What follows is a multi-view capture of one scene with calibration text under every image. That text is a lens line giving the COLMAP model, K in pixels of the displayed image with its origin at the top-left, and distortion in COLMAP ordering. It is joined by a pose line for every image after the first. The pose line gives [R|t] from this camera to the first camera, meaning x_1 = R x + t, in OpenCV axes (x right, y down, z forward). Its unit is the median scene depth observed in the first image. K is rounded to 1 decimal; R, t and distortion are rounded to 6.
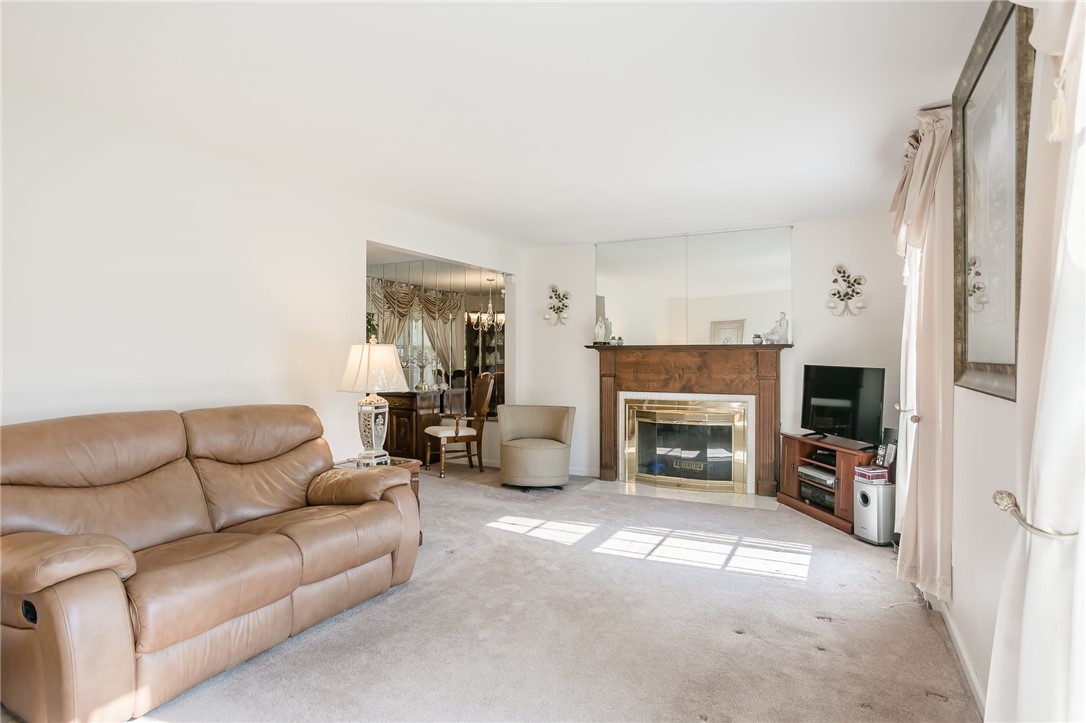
lens RADIAL K [[589.6, 0, 544.1], [0, 589.6, 362.7], [0, 0, 1]] dist [-0.002862, -0.000148]
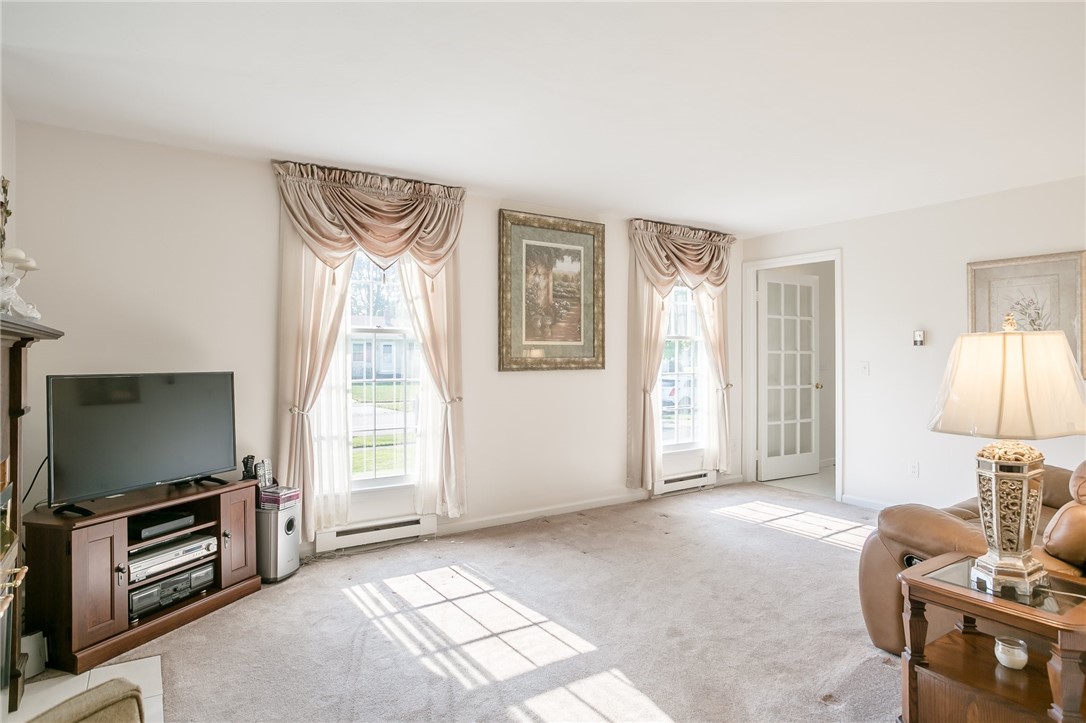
lens RADIAL K [[636.4, 0, 541.7], [0, 636.4, 358.8], [0, 0, 1]] dist [-0.014991, 0.000706]
pose [[-0.888859, 0.001078, 0.458179, -0.180617], [0.008656, 0.999858, 0.014441, -0.016004], [-0.458098, 0.016802, -0.888743, 1.577505]]
